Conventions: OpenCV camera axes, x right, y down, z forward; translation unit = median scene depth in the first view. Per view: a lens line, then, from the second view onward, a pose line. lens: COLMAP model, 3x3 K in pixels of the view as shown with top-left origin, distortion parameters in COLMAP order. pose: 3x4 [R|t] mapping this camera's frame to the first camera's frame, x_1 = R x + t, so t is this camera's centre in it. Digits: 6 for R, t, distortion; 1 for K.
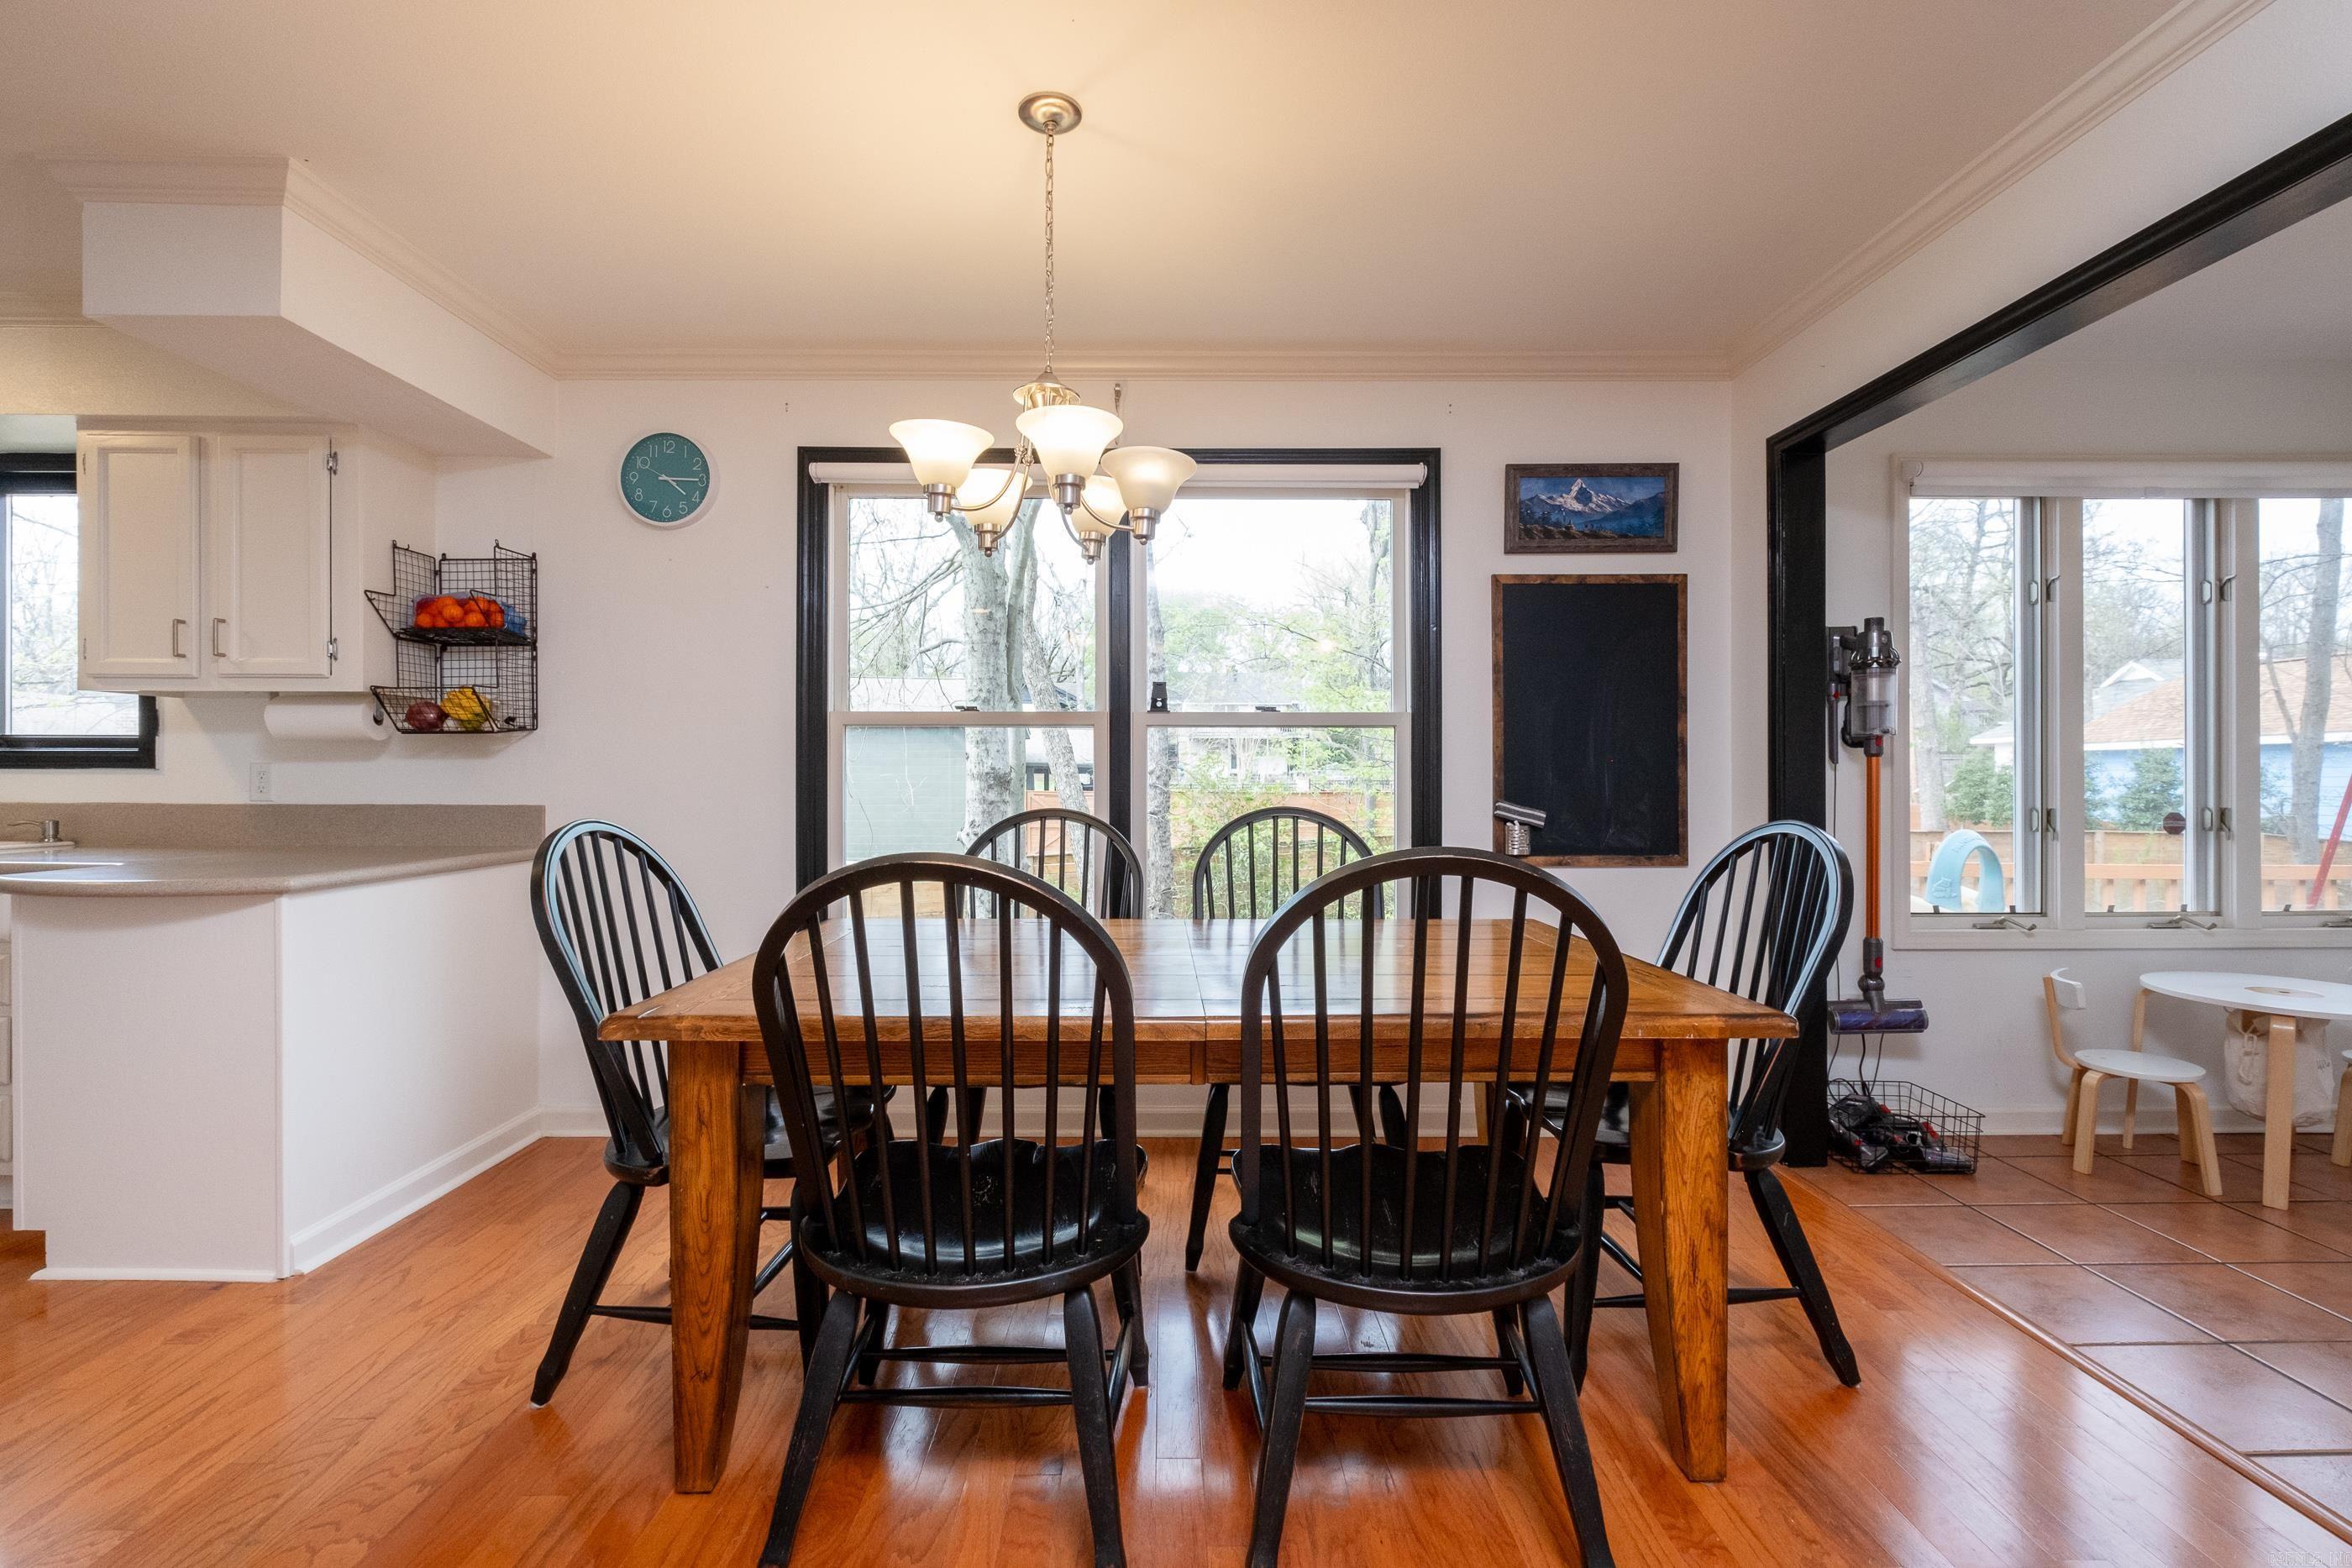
lens RADIAL K [[1051.6, 0, 1191.1], [0, 1051.6, 782.1], [0, 0, 1]] dist [-0.009977, 0.000082]
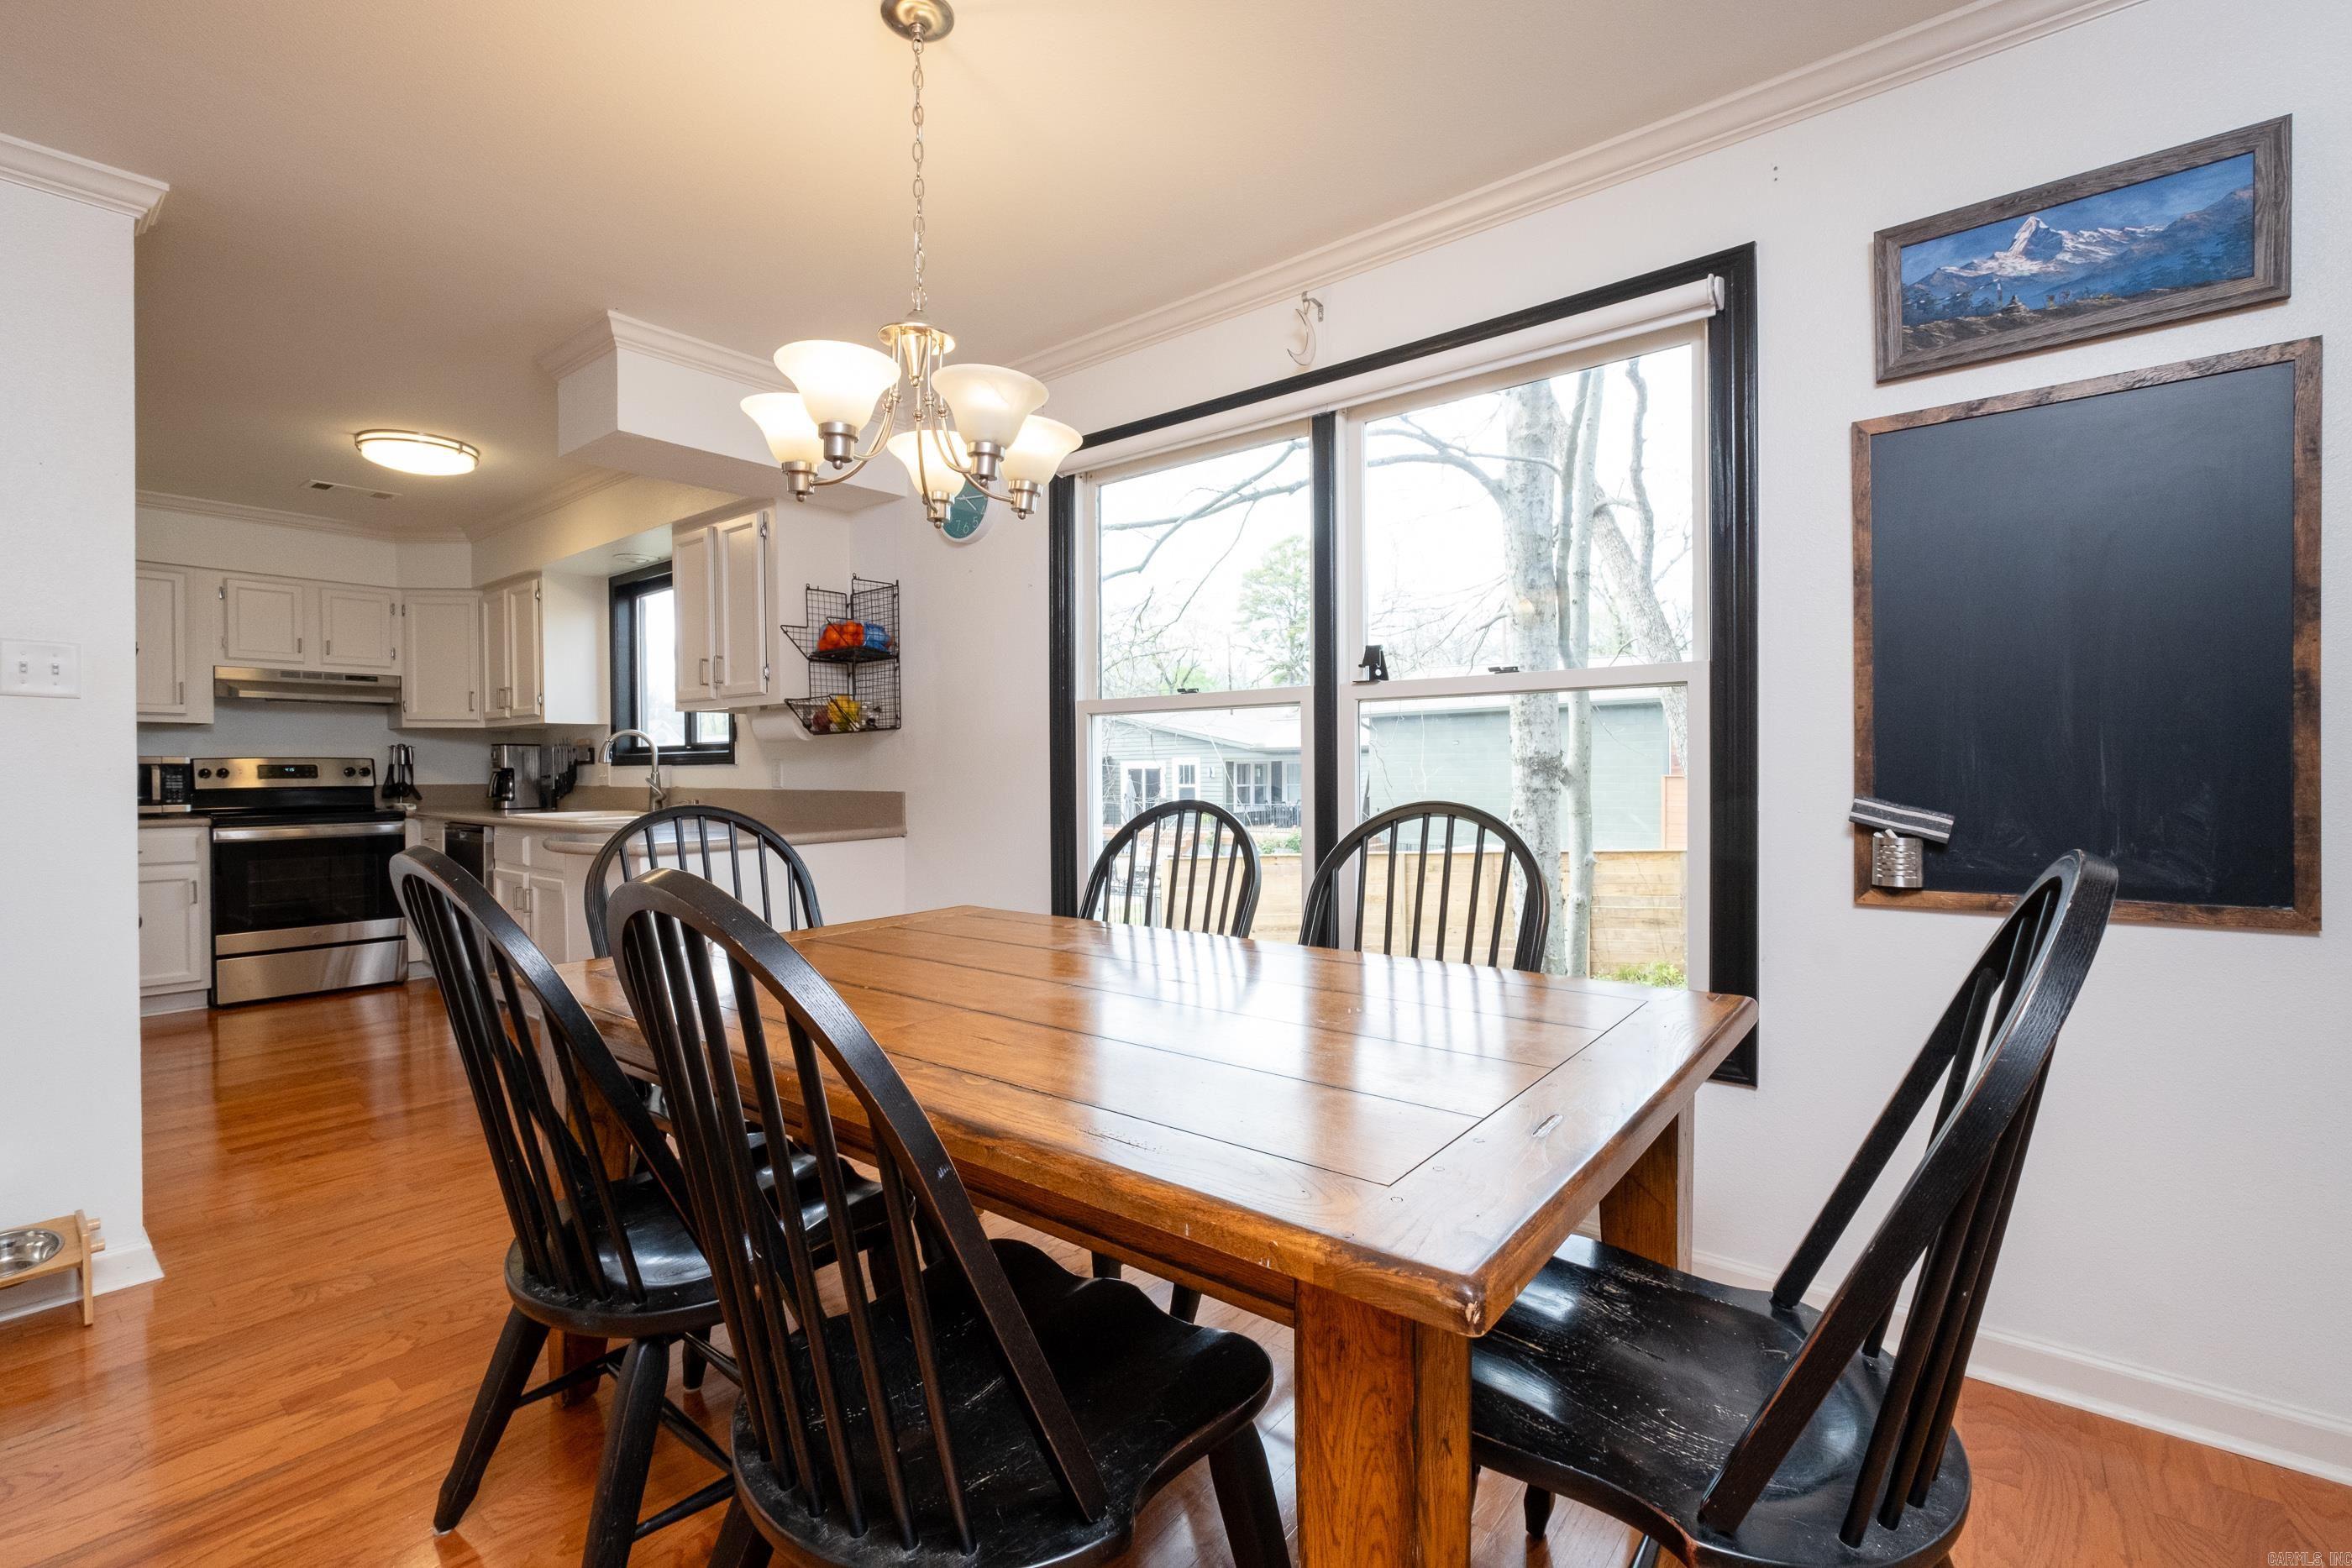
lens RADIAL K [[1051.6, 0, 1163.9], [0, 1051.6, 777.1], [0, 0, 1]] dist [-0.009977, 0.000082]
pose [[0.760824, -0.002088, -0.648955, 0.386733], [0.007719, 0.999953, 0.005832, 0.000357], [0.648912, -0.009447, 0.760805, 0.288841]]
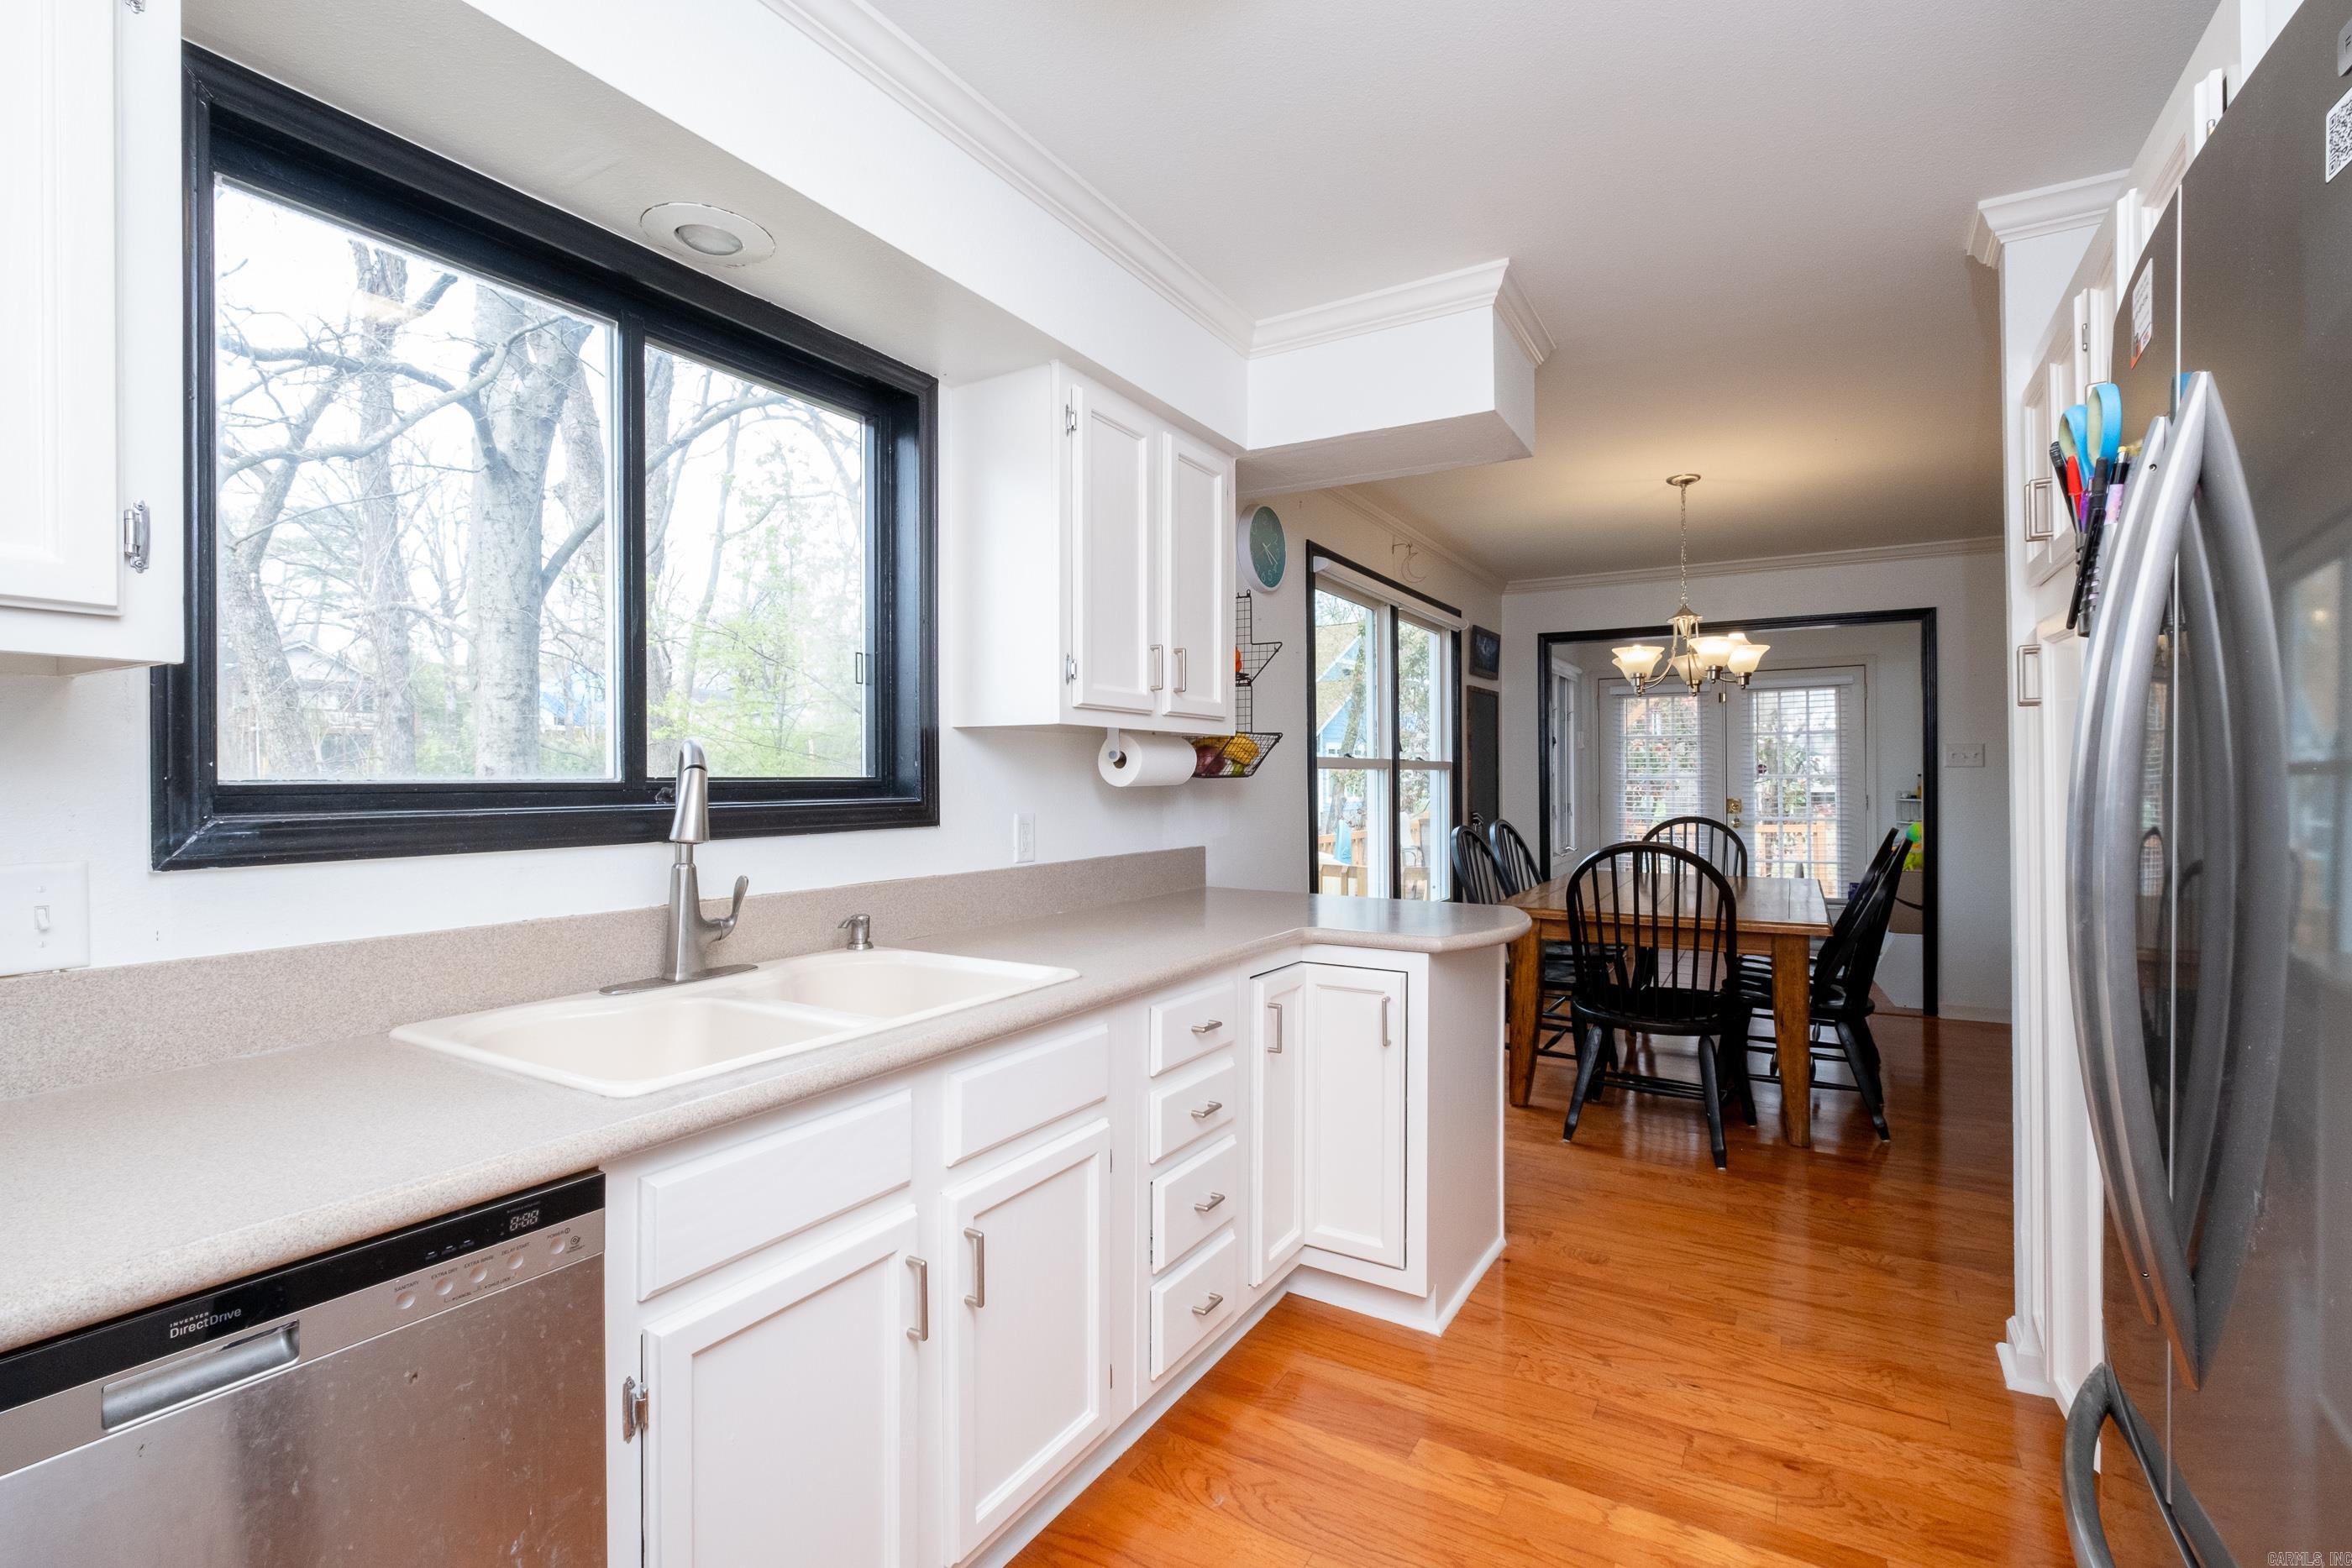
lens RADIAL K [[1051.6, 0, 1190.4], [0, 1051.6, 785.7], [0, 0, 1]] dist [-0.009977, 0.000082]
pose [[0.525877, -0.011735, 0.850480, -1.547717], [0.005844, 0.999931, 0.010184, -0.047069], [-0.850541, -0.000385, 0.525909, 0.485447]]
